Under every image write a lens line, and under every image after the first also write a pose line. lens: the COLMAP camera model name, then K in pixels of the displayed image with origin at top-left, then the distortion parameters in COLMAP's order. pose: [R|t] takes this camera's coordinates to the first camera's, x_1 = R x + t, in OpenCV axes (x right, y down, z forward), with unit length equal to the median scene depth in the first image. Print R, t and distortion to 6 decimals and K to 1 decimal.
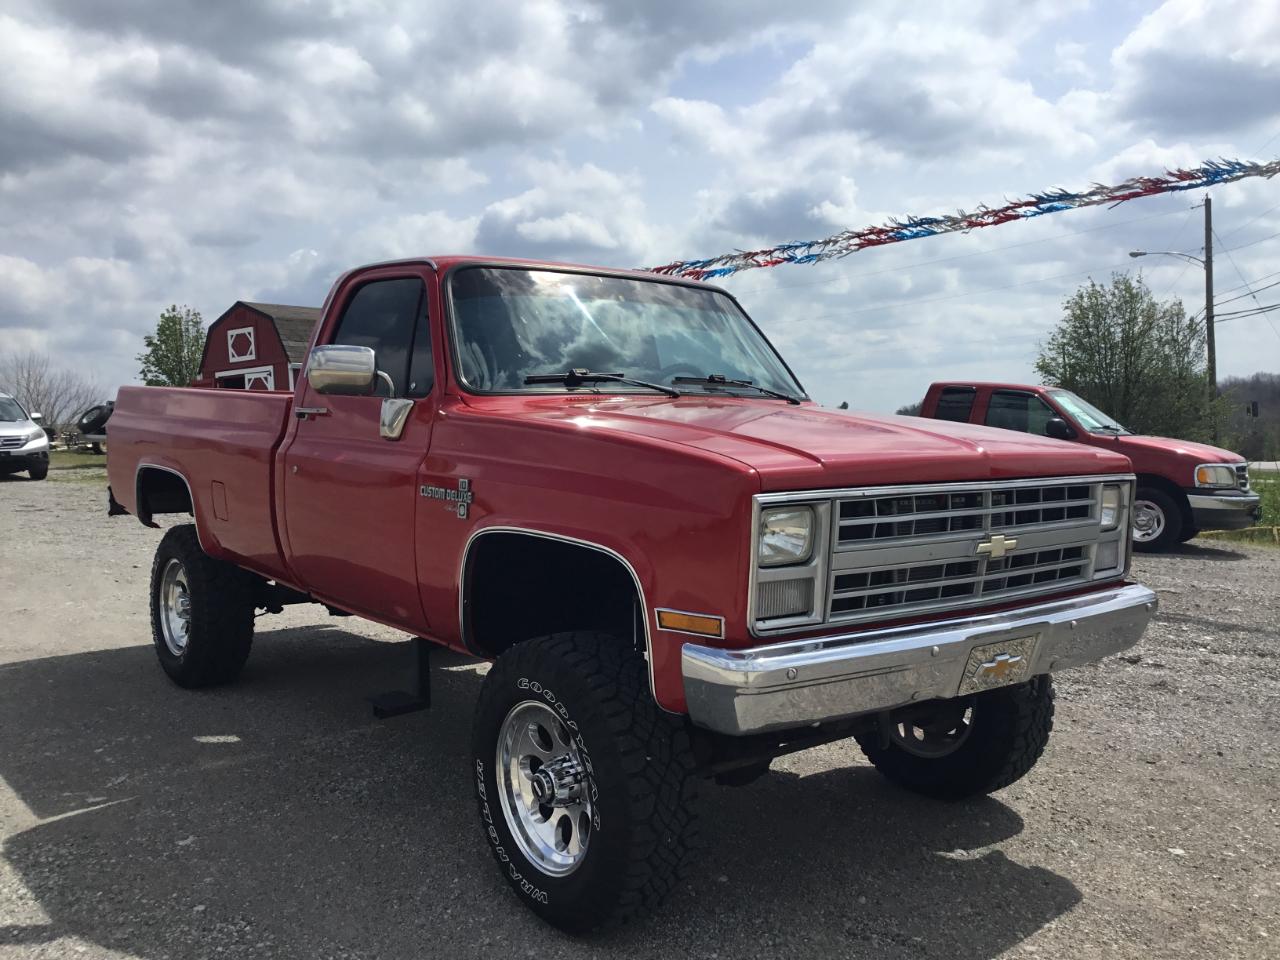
lens RADIAL K [[1169.4, 0, 640.0], [0, 1169.4, 480.0], [0, 0, 1]] dist [0.031485, -0.028442]
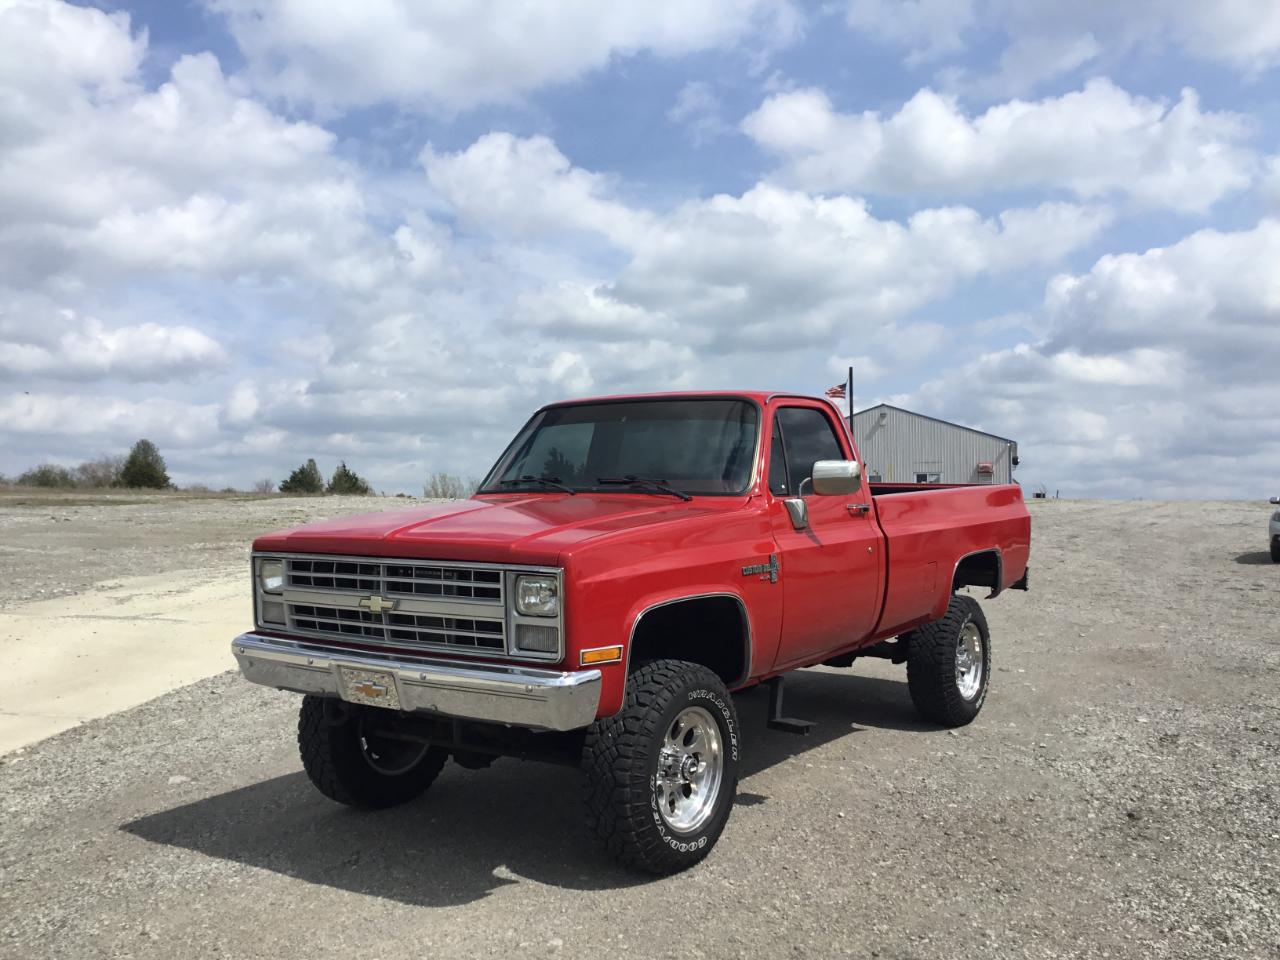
lens RADIAL K [[1215.6, 0, 641.3], [0, 1215.6, 506.4], [0, 0, 1]] dist [0.163263, 0.000415]
pose [[0.227292, 0.007096, -0.973801, 1.601564], [-0.053820, 0.998537, -0.005286, -0.061691], [0.972338, 0.053612, 0.227341, 0.855449]]
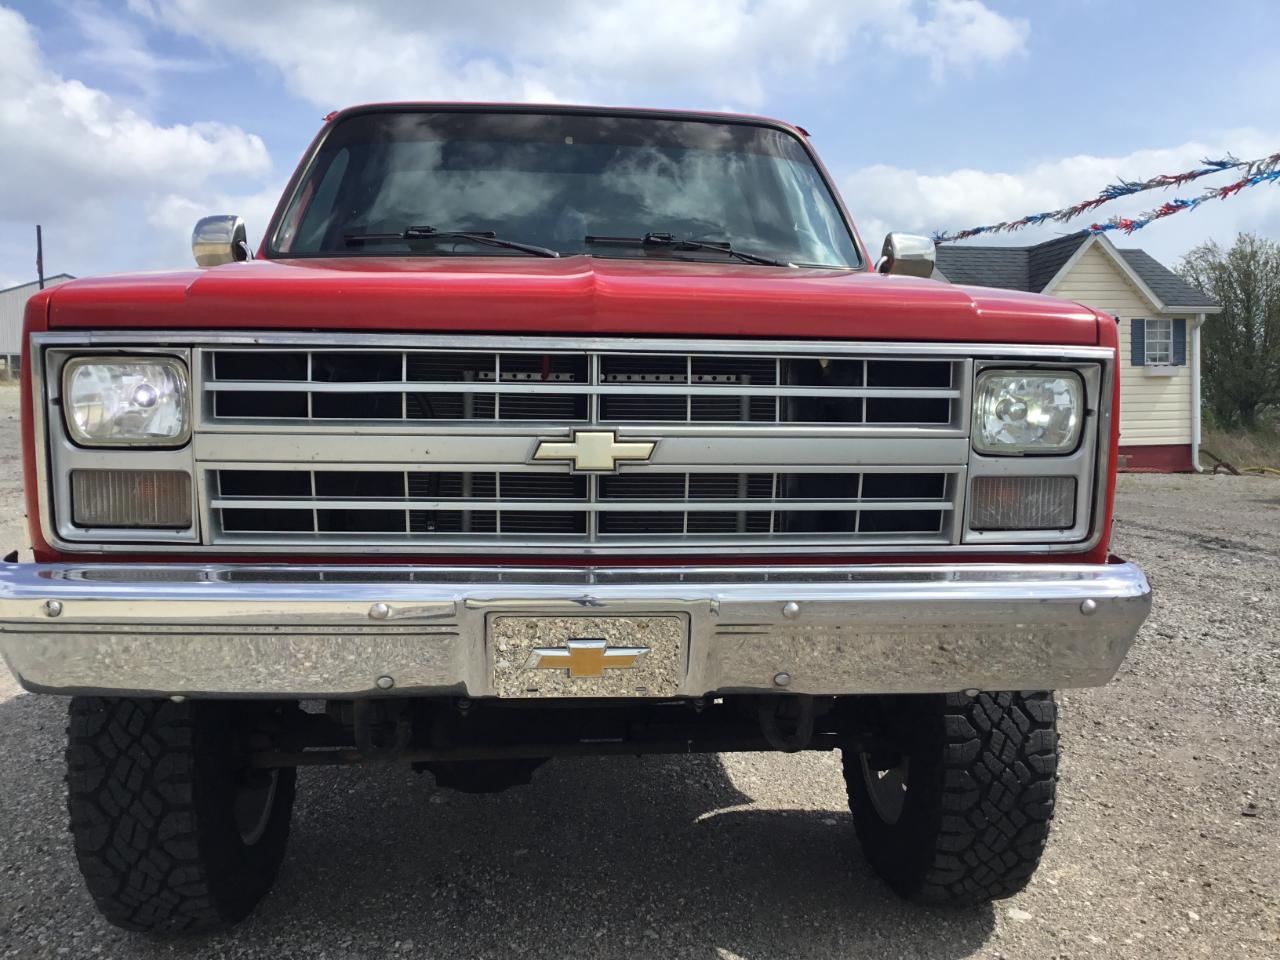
lens RADIAL K [[1093.1, 0, 640.0], [0, 1093.1, 480.0], [0, 0, 1]] dist [0.115530, -0.224716]
pose [[0.812272, 0.036861, -0.582113, 0.562883], [-0.033471, 0.999302, 0.016573, 0.054399], [0.582318, 0.006022, 0.812939, 0.511871]]
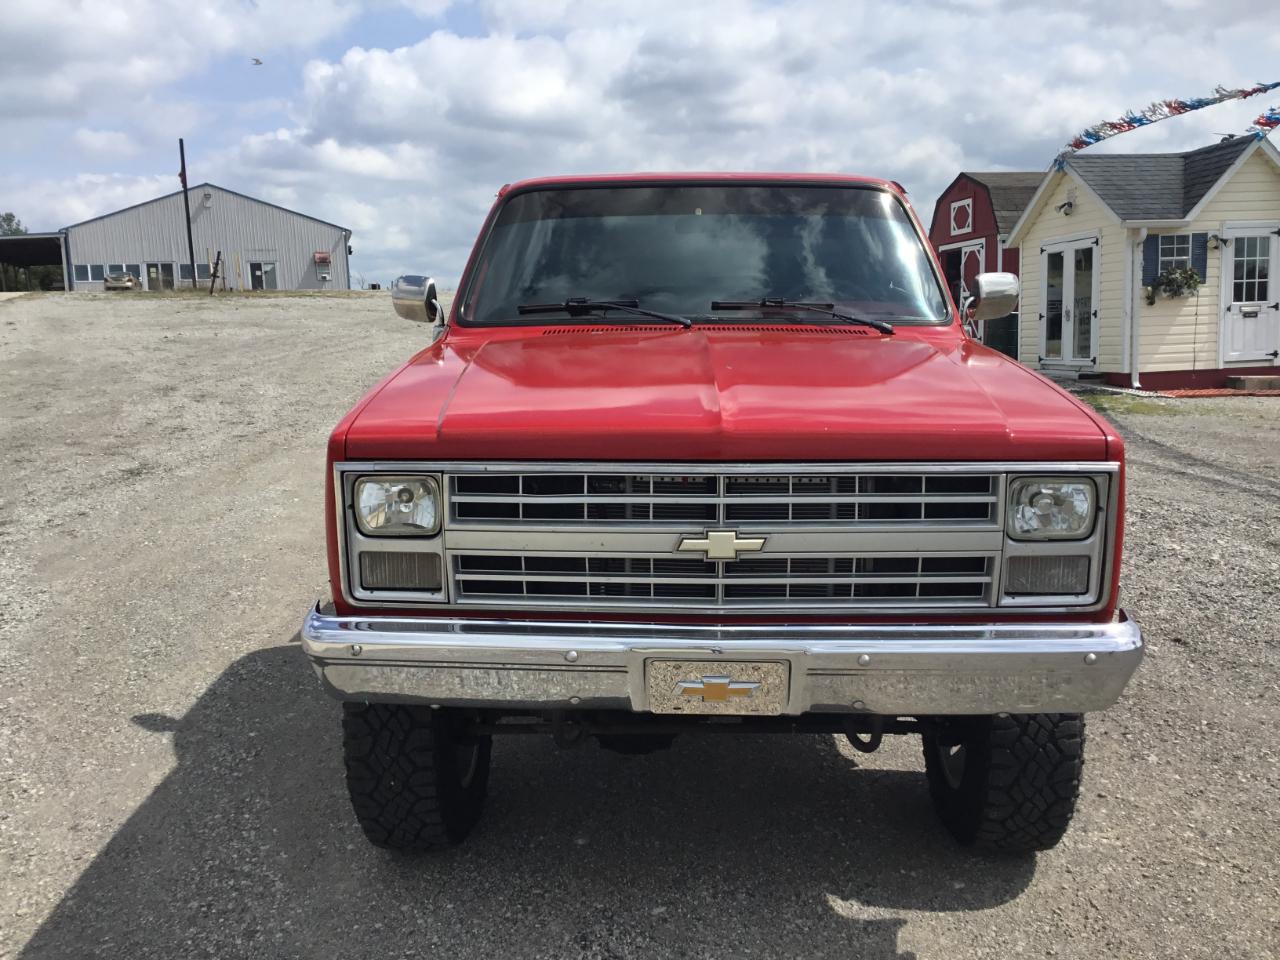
lens RADIAL K [[1169.4, 0, 640.0], [0, 1169.4, 480.0], [0, 0, 1]] dist [0.031485, -0.028442]
pose [[0.740117, 0.104860, -0.664253, 0.697537], [-0.024829, 0.991356, 0.128832, -0.078236], [0.672020, -0.078859, 0.736322, 0.337795]]
